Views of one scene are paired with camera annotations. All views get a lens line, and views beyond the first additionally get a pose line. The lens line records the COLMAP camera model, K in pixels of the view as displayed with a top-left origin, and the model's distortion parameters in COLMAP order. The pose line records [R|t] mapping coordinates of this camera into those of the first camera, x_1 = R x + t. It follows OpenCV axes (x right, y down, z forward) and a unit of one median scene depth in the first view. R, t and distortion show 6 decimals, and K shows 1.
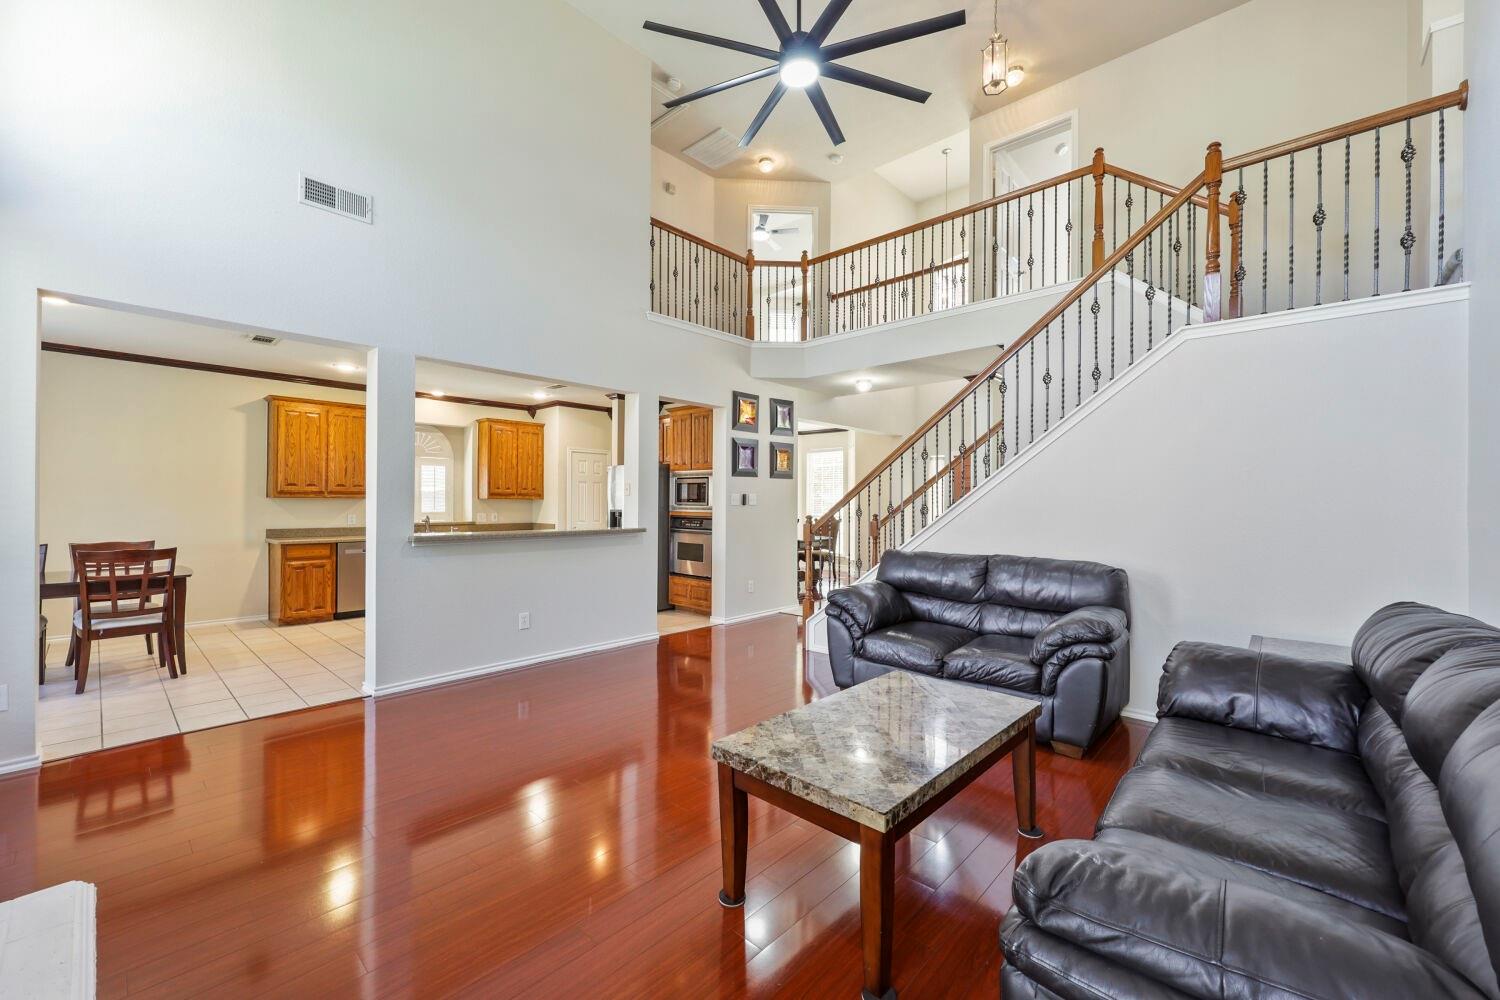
lens RADIAL K [[614.2, 0, 751.5], [0, 614.2, 499.2], [0, 0, 1]] dist [-0.000834, 0.001407]
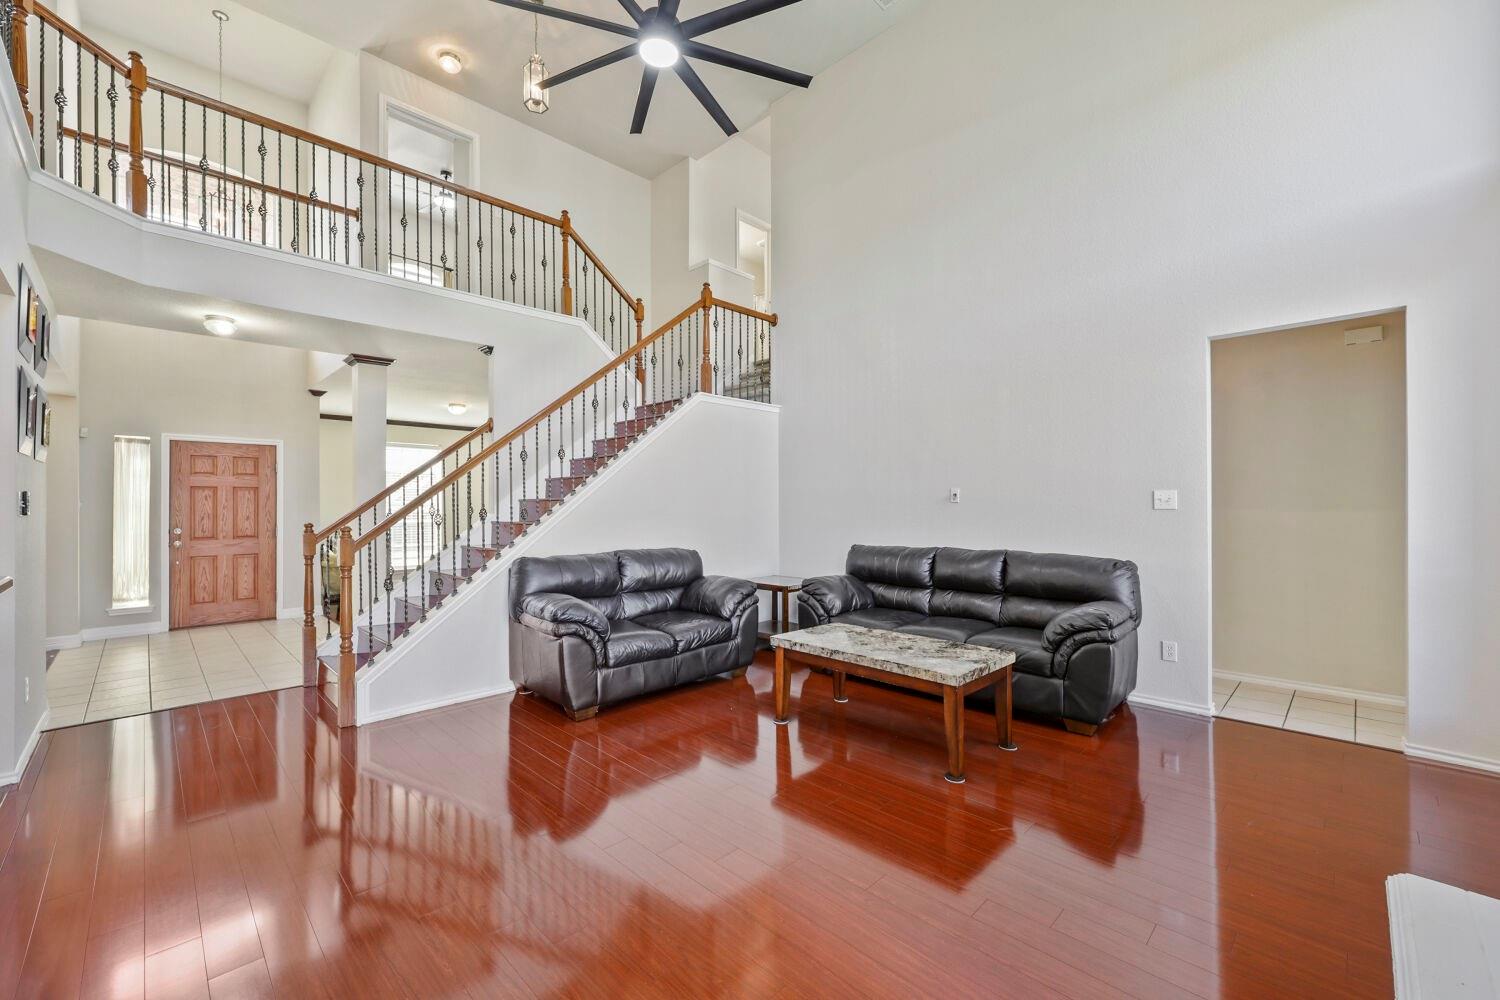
lens RADIAL K [[614.2, 0, 753.0], [0, 614.2, 507.2], [0, 0, 1]] dist [-0.000834, 0.001407]
pose [[0.042637, -0.005840, 0.999074, -0.483917], [-0.002710, 0.999979, 0.005961, -0.000329], [-0.999087, -0.002961, 0.042620, 0.454512]]
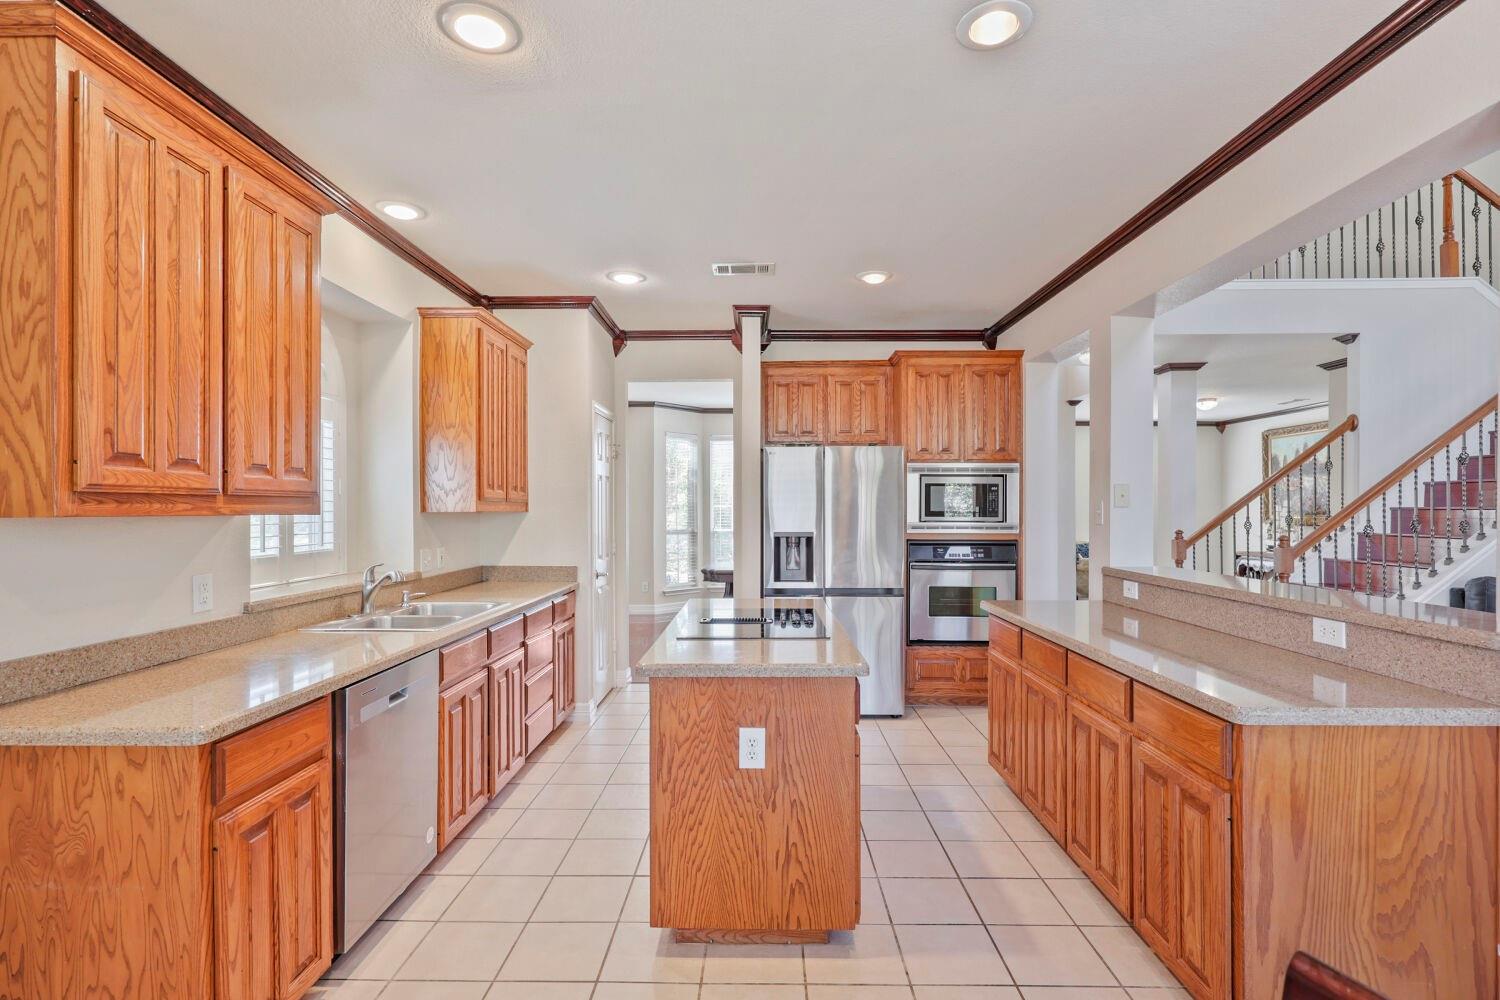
lens RADIAL K [[723.6, 0, 752.0], [0, 723.6, 504.4], [0, 0, 1]] dist [0.001484, 0.001077]
pose [[0.742860, 0.000530, 0.669446, -0.847342], [-0.004127, 0.999984, 0.003788, -0.010843], [-0.669434, -0.005577, 0.742851, 0.738517]]
